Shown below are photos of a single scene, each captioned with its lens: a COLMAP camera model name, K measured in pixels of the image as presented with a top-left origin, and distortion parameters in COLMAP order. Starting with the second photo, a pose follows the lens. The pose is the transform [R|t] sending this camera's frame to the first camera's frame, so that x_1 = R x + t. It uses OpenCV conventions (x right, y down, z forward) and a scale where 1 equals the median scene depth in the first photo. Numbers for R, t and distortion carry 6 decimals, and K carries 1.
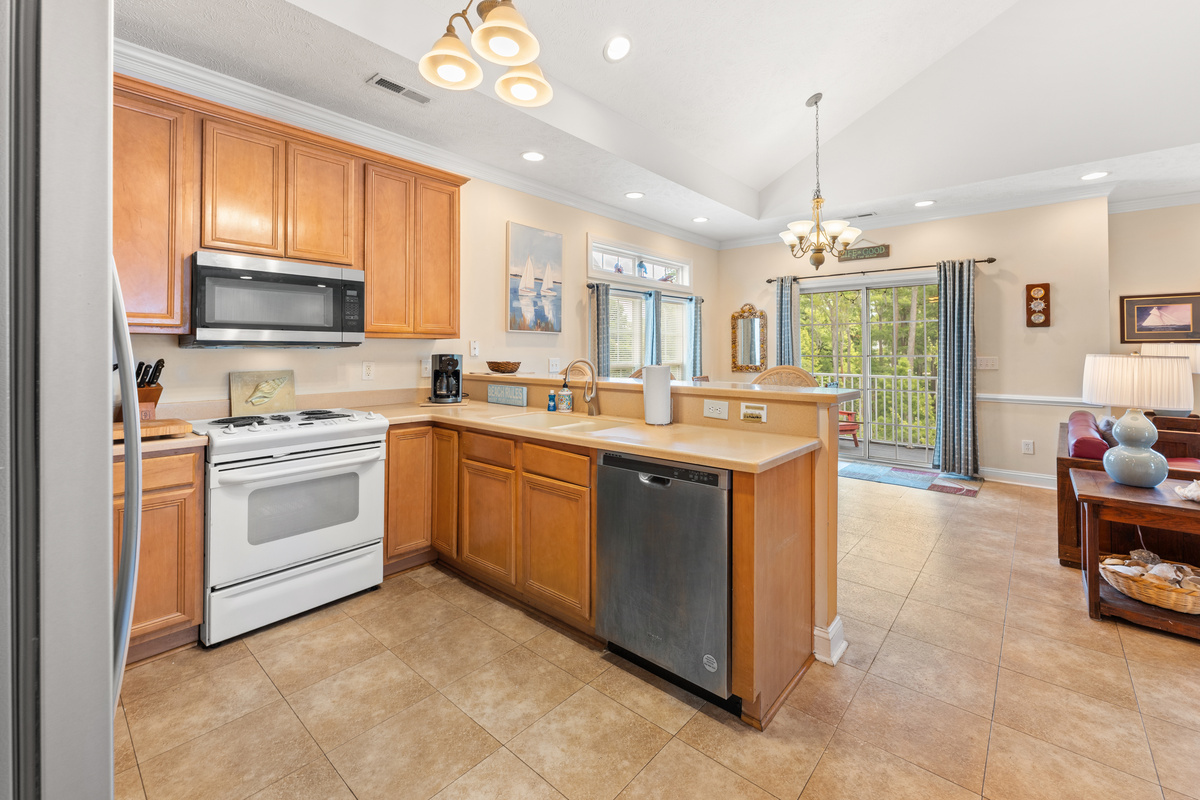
lens RADIAL K [[497.4, 0, 600.7], [0, 497.4, 347.7], [0, 0, 1]] dist [-0.001004, -0.000335]
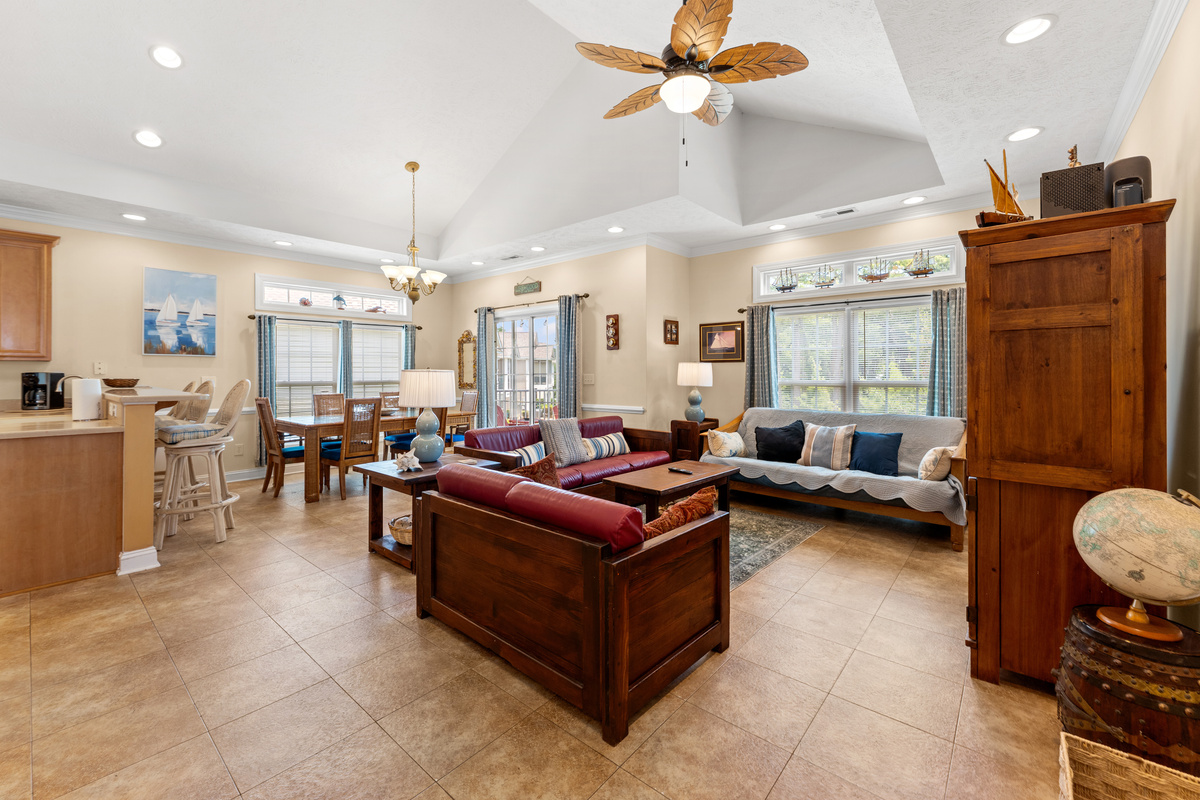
lens RADIAL K [[493.3, 0, 606.4], [0, 493.3, 368.4], [0, 0, 1]] dist [-0.002159, -0.000553]
pose [[0.999795, -0.004469, 0.019730, 1.317870], [0.004573, 0.999976, -0.005223, 0.018087], [-0.019706, 0.005312, 0.999792, -0.356094]]
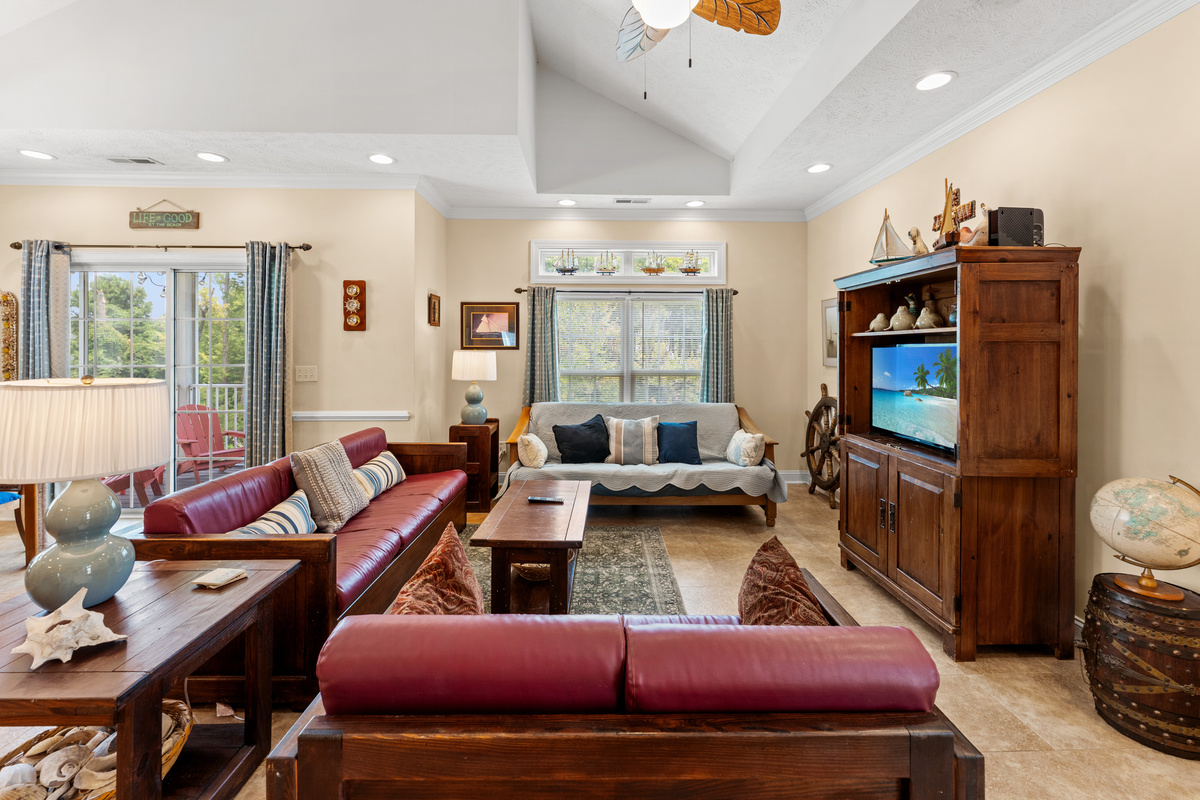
lens RADIAL K [[497.4, 0, 600.7], [0, 497.4, 347.7], [0, 0, 1]] dist [-0.001004, -0.000335]
pose [[0.730750, 0.002586, 0.682640, 0.948531], [-0.003059, 0.999995, -0.000515, -0.020879], [-0.682638, -0.001712, 0.730755, 0.130331]]
